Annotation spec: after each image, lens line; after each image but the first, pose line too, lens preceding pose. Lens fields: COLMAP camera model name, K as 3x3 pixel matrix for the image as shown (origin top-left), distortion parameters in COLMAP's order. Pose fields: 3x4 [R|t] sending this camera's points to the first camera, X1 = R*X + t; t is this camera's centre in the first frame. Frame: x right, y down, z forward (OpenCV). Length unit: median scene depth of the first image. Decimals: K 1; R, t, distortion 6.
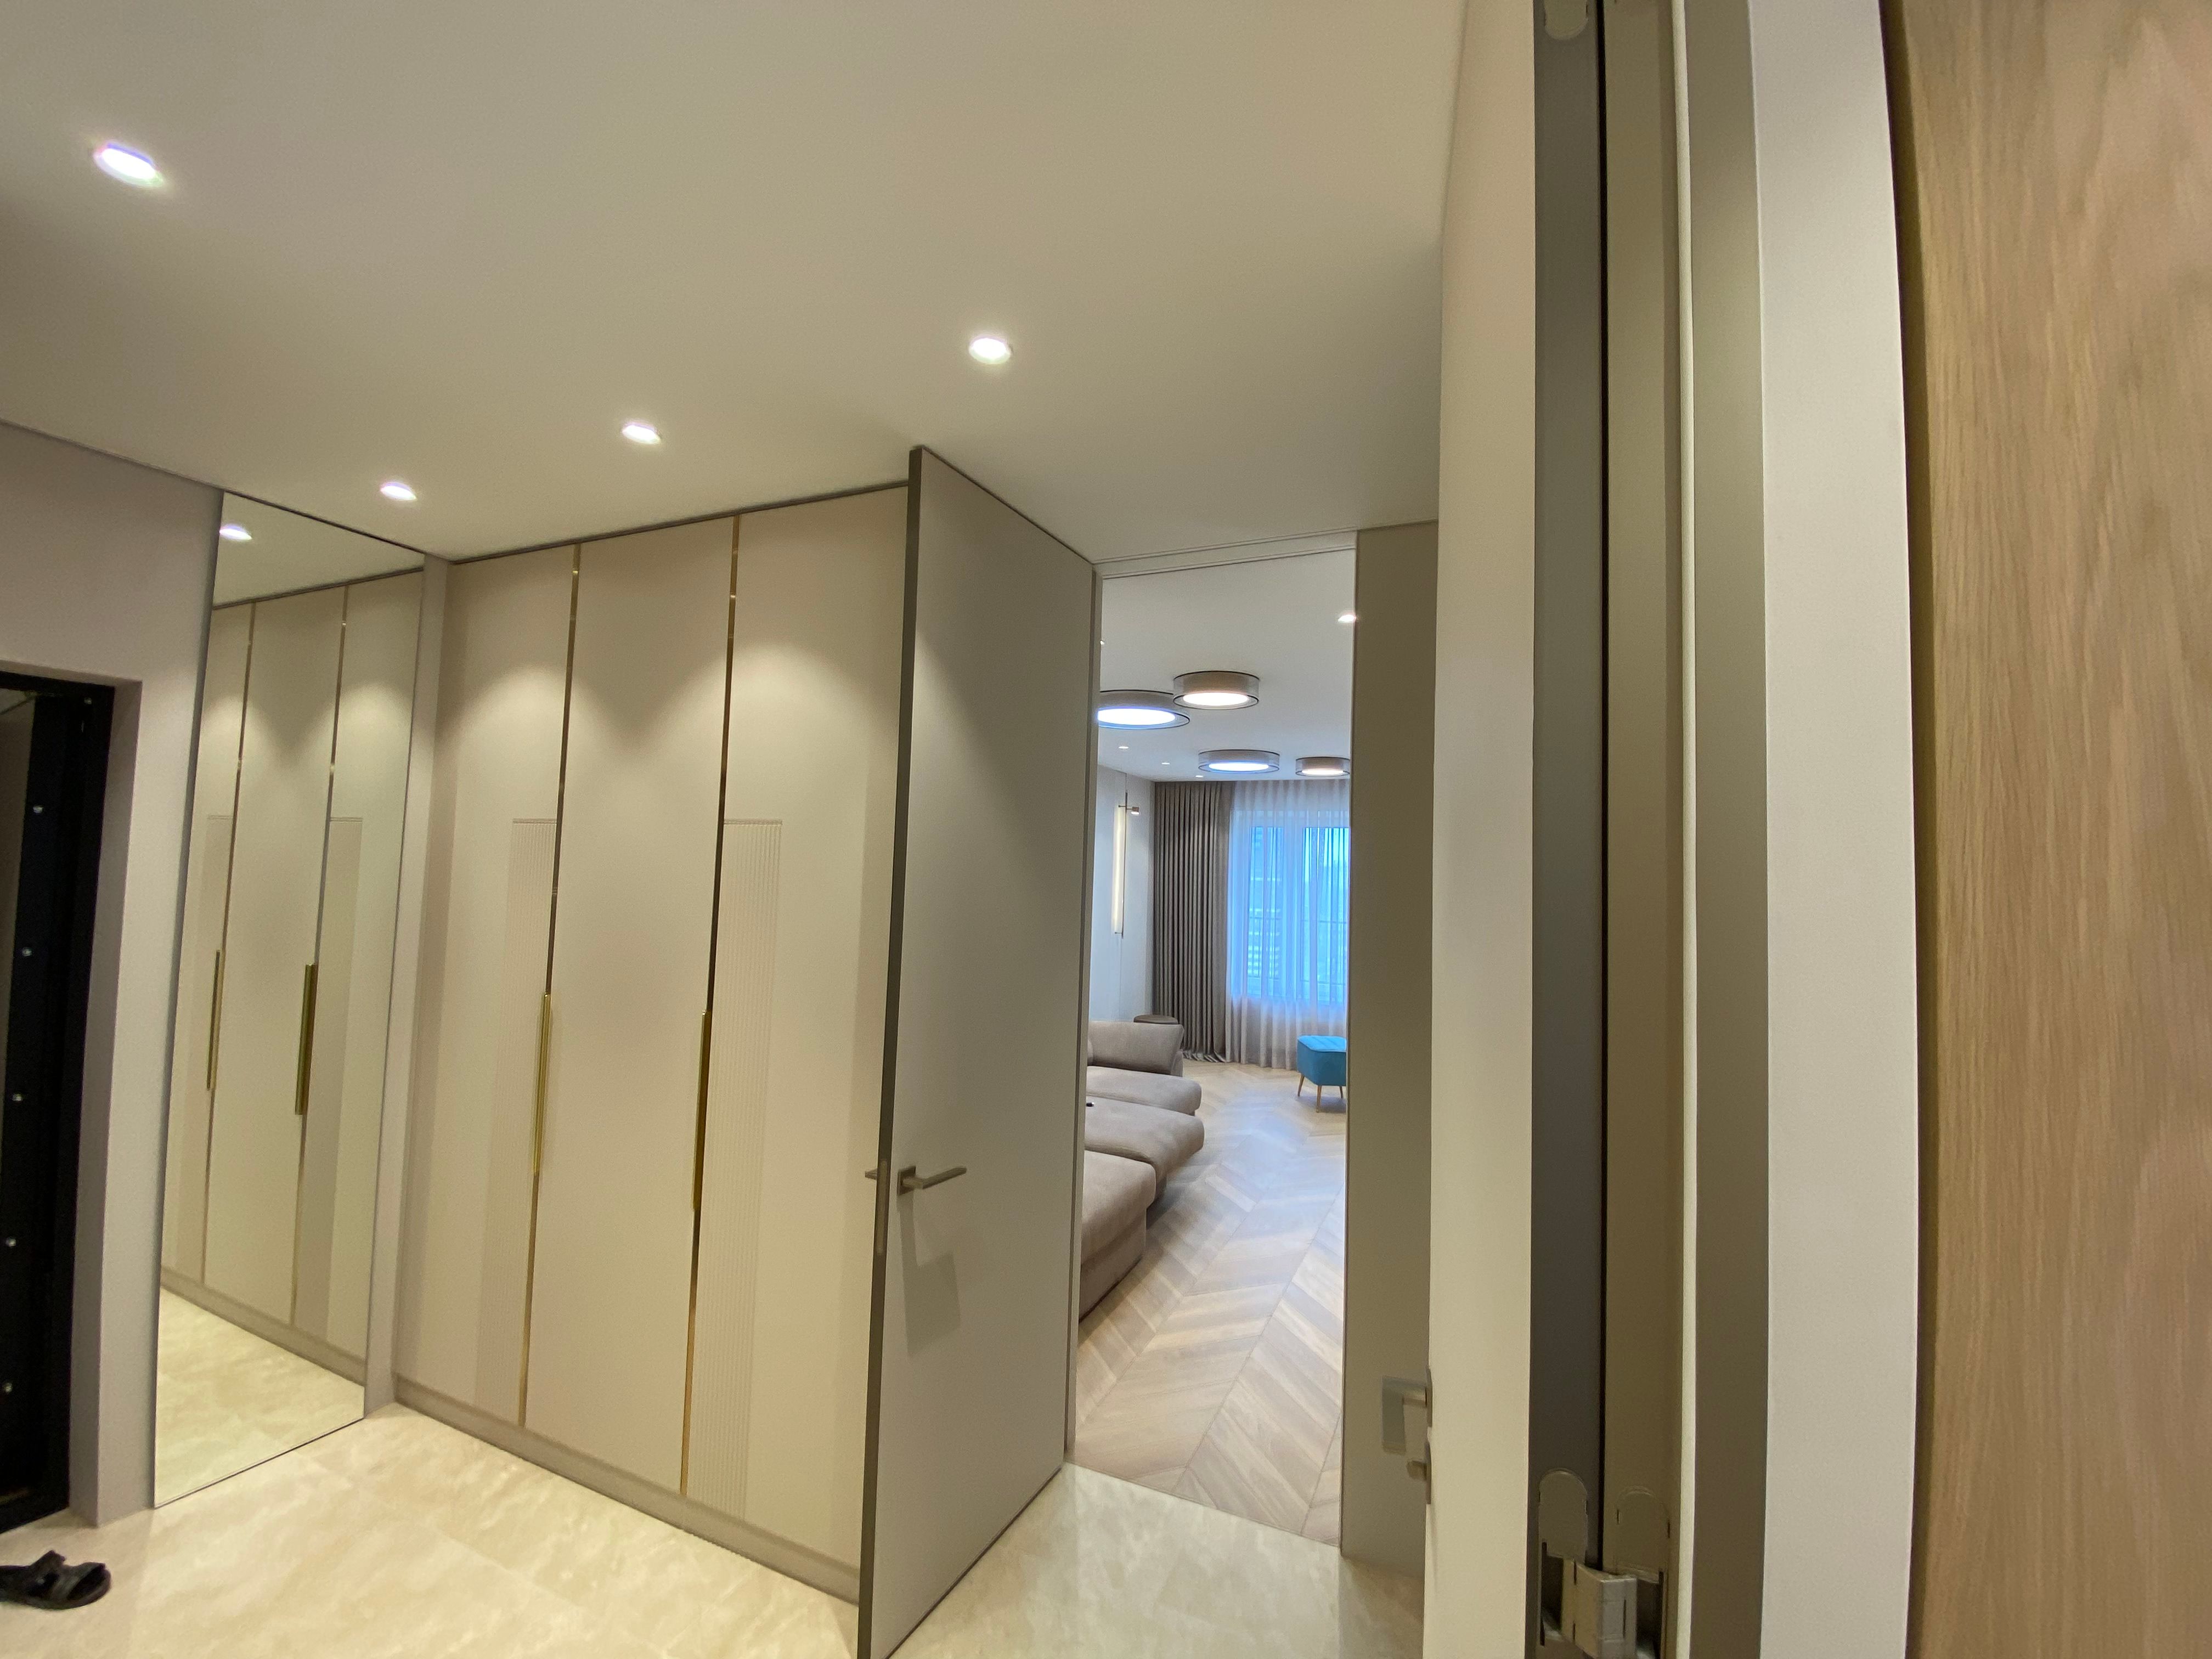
lens RADIAL K [[900.9, 0, 1107.7], [0, 900.9, 826.9], [0, 0, 1]] dist [0.019438, -0.020829]
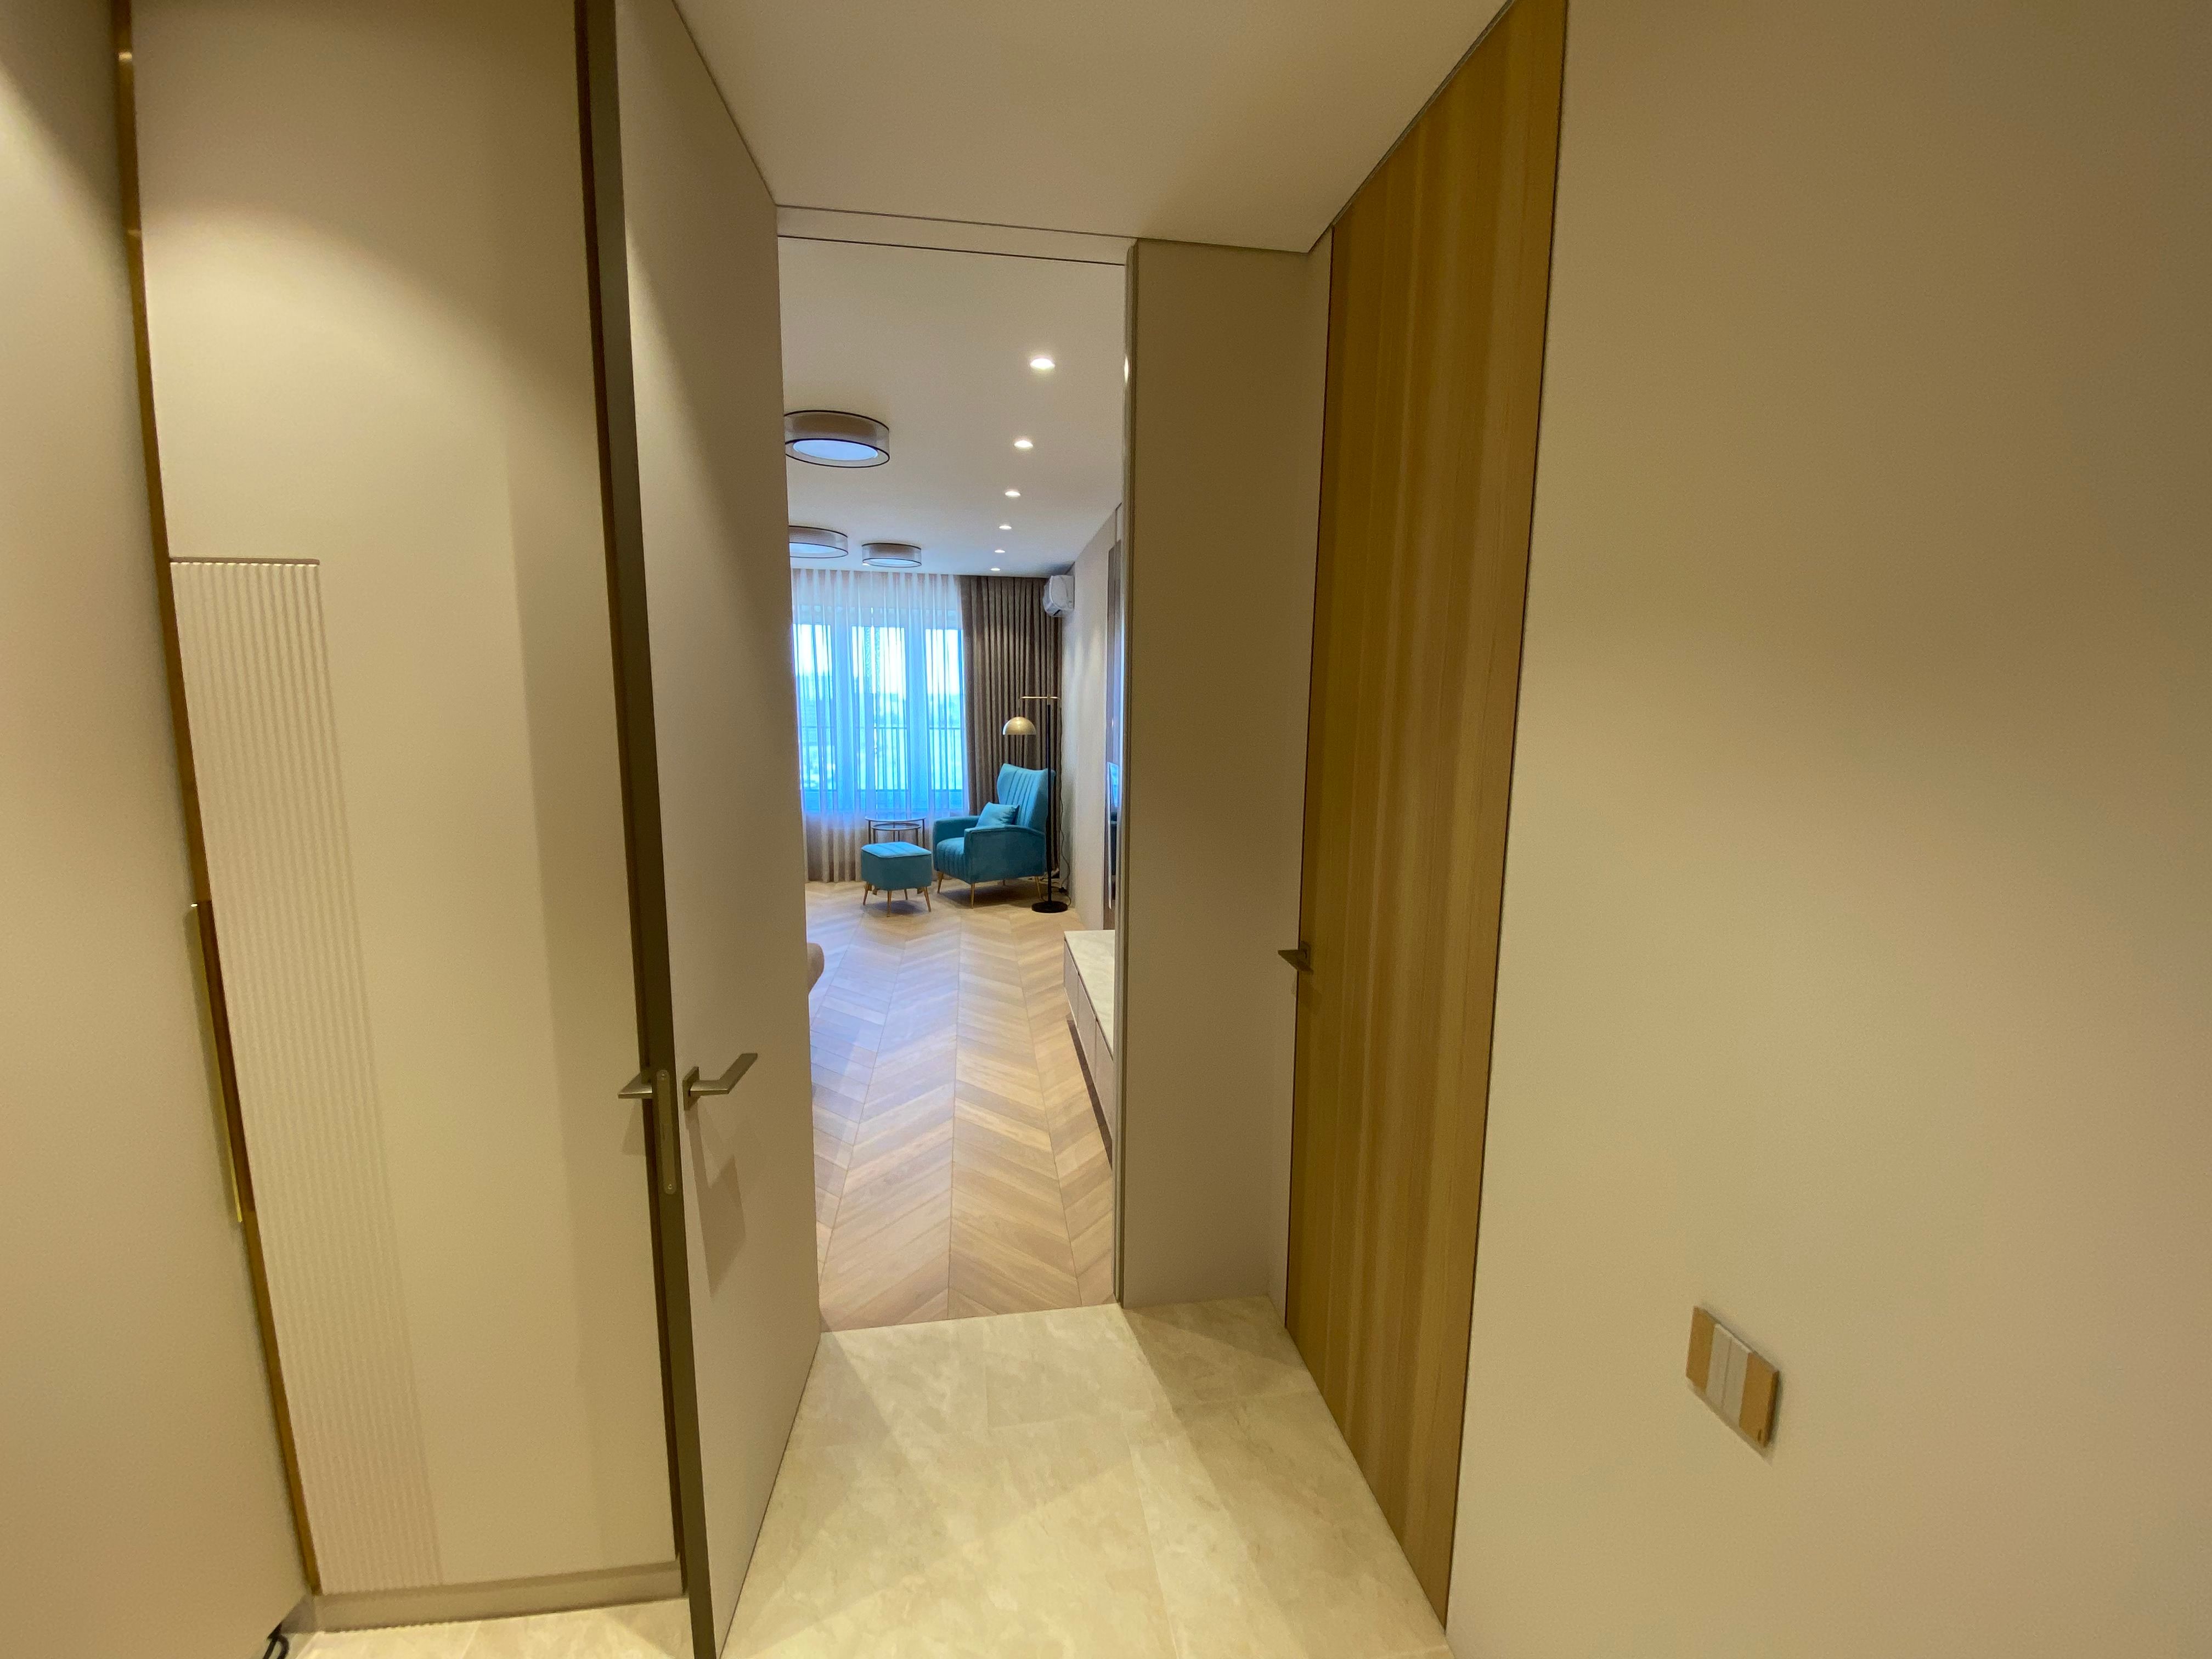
lens RADIAL K [[900.9, 0, 1107.7], [0, 900.9, 826.9], [0, 0, 1]] dist [0.019438, -0.020829]
pose [[0.852295, -0.106906, 0.512020, -0.211035], [-0.001697, 0.978320, 0.207092, 0.034409], [-0.523059, -0.177373, 0.833636, 0.206874]]
